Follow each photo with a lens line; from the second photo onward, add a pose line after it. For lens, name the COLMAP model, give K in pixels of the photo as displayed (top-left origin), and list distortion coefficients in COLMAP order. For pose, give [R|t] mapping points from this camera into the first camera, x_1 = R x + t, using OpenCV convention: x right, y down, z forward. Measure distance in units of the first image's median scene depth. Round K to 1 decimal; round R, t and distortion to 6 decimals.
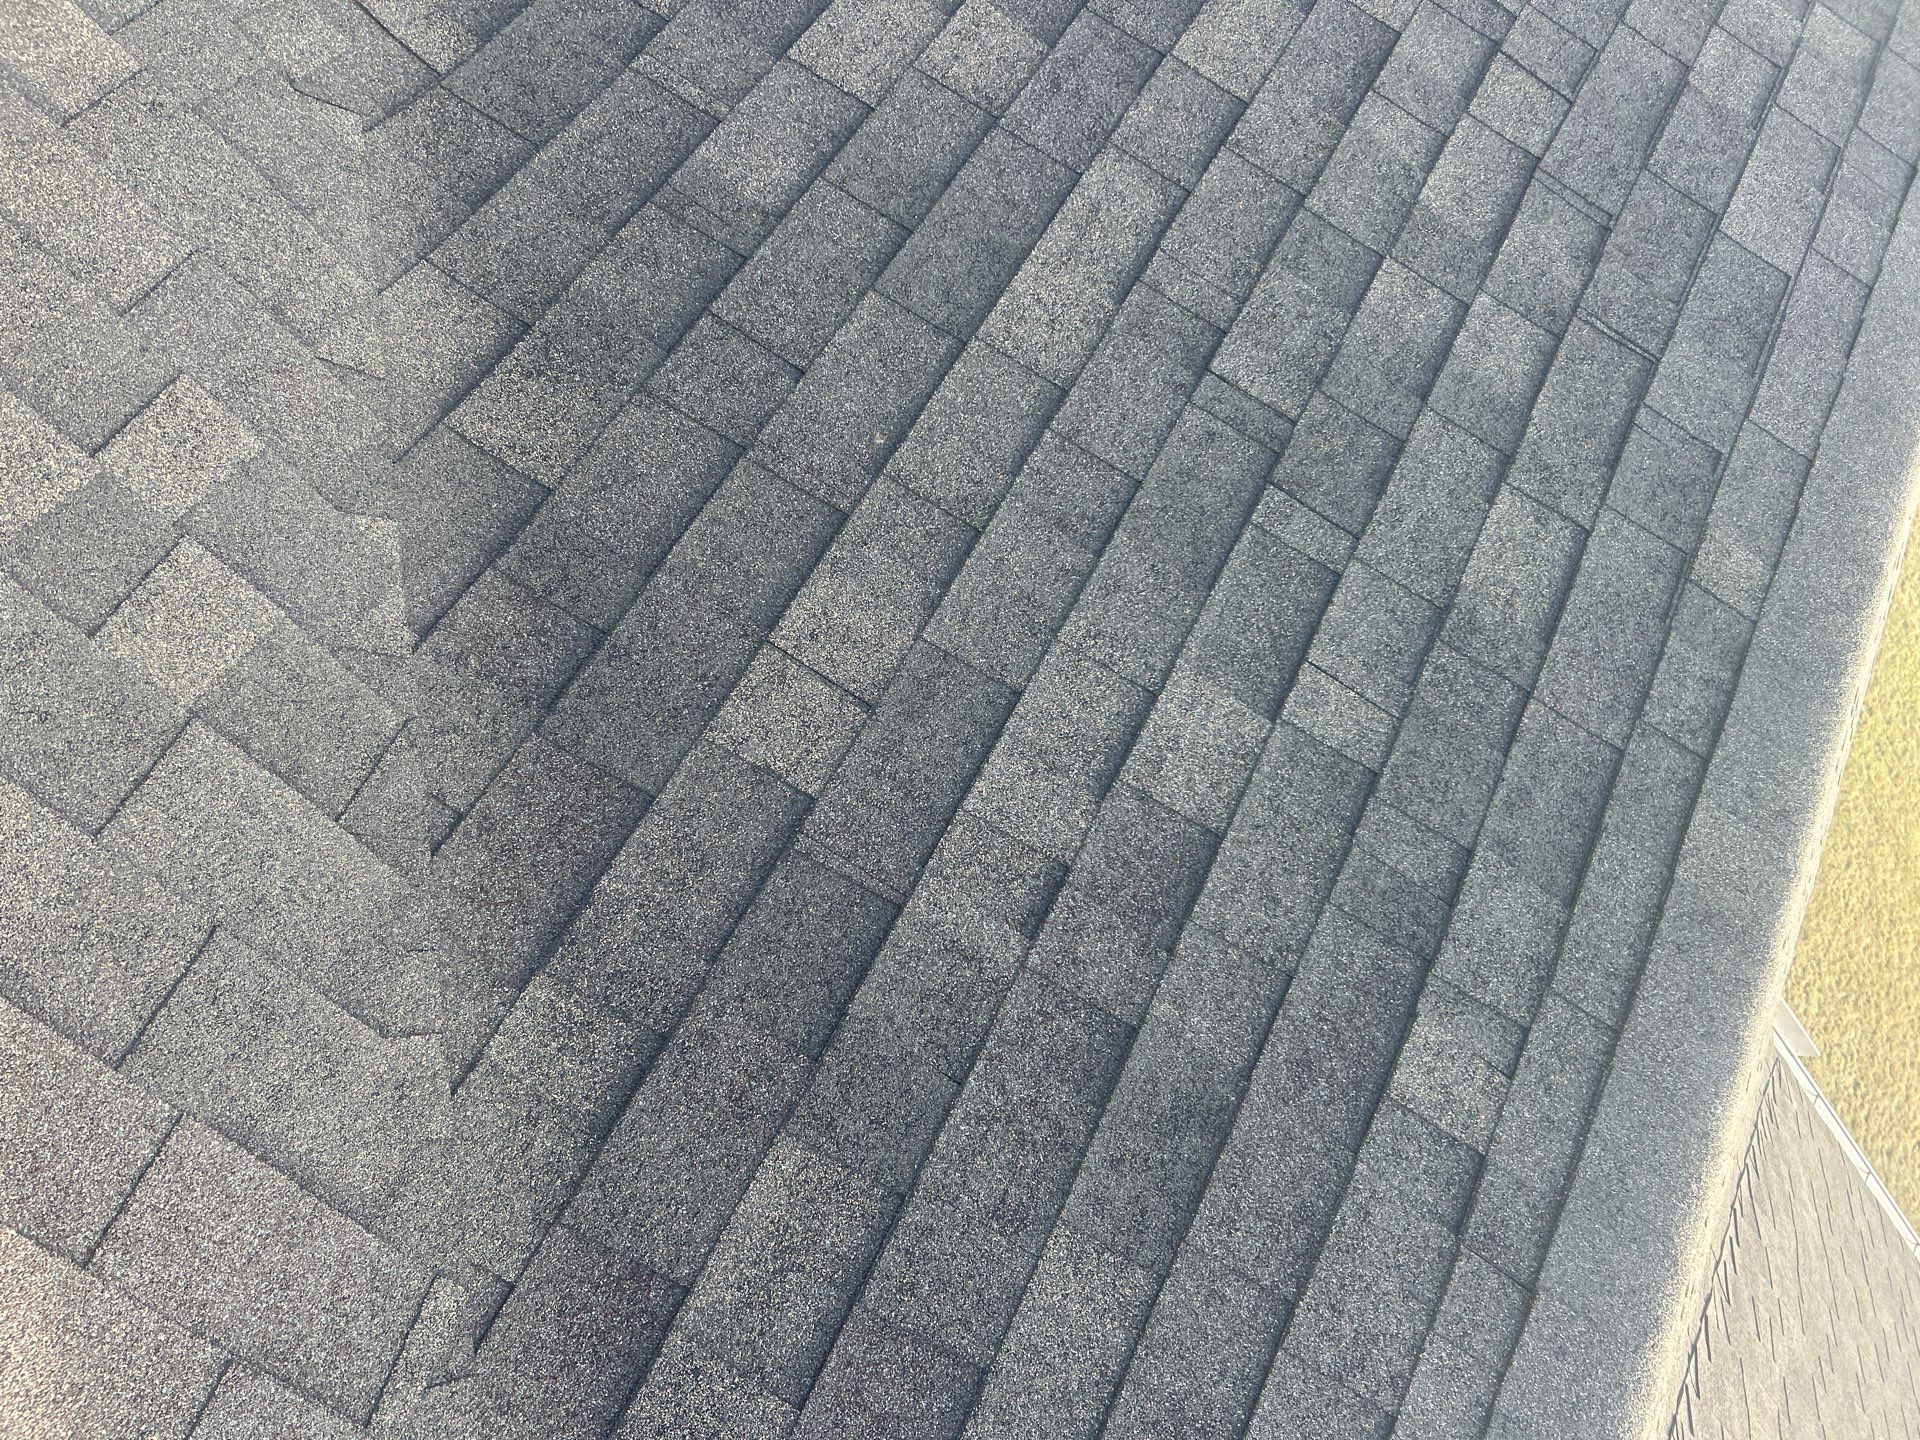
lens RADIAL K [[1446.5, 0, 960.0], [0, 1446.5, 720.0], [0, 0, 1]] dist [0.037634, -0.043219]
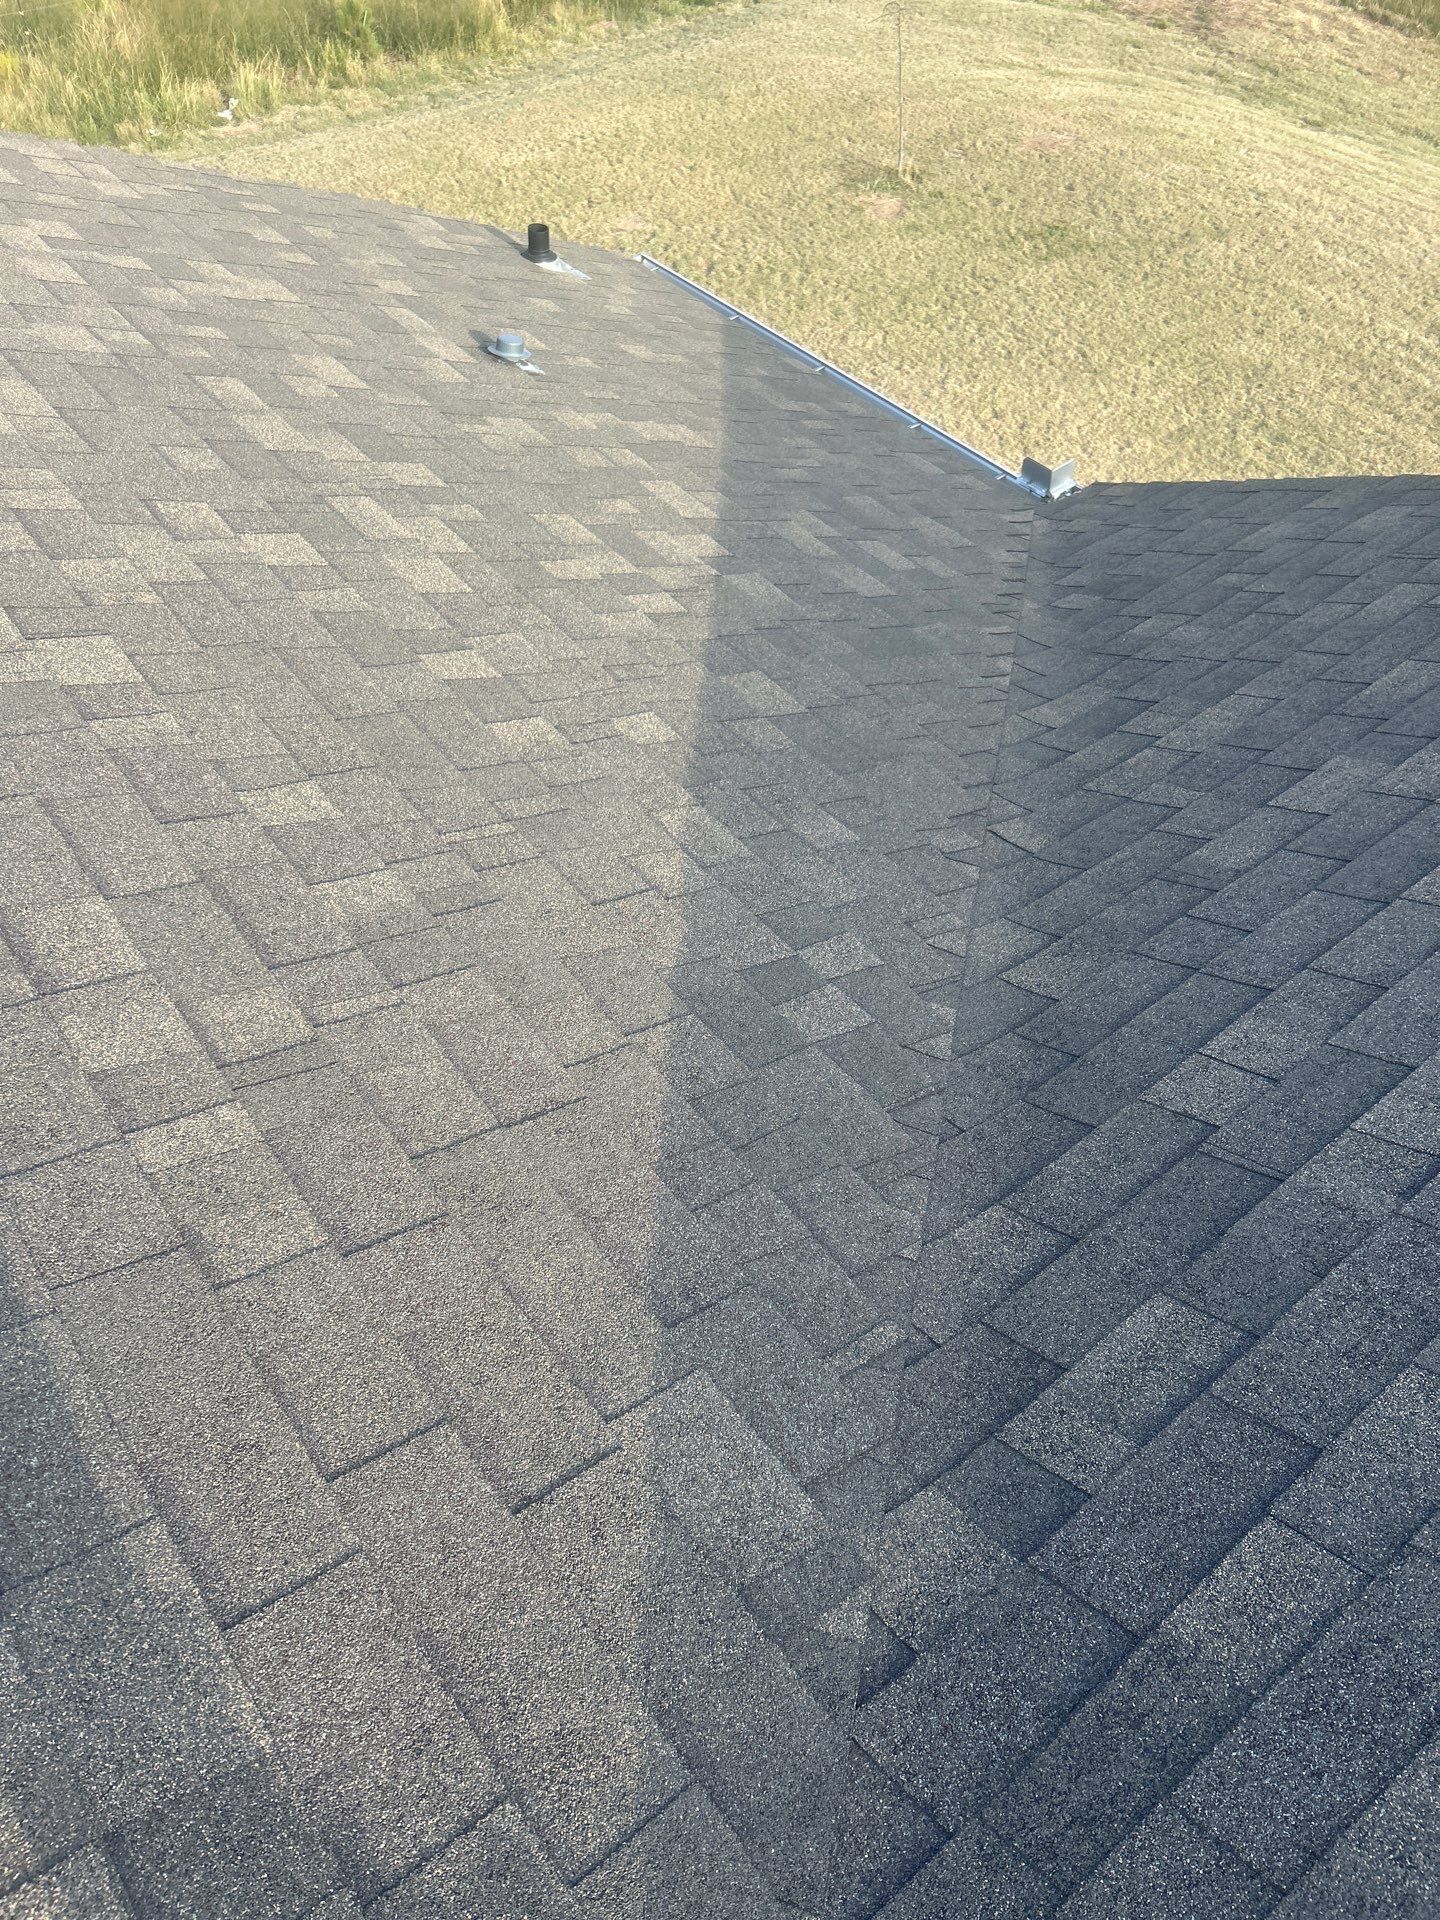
lens RADIAL K [[1446.5, 0, 720.0], [0, 1446.5, 960.0], [0, 0, 1]] dist [0.037634, -0.043219]
pose [[0.770134, -0.241440, -0.590424, 0.375020], [-0.187507, 0.799020, -0.571321, 0.799760], [0.609701, 0.550702, 0.570081, -0.097017]]
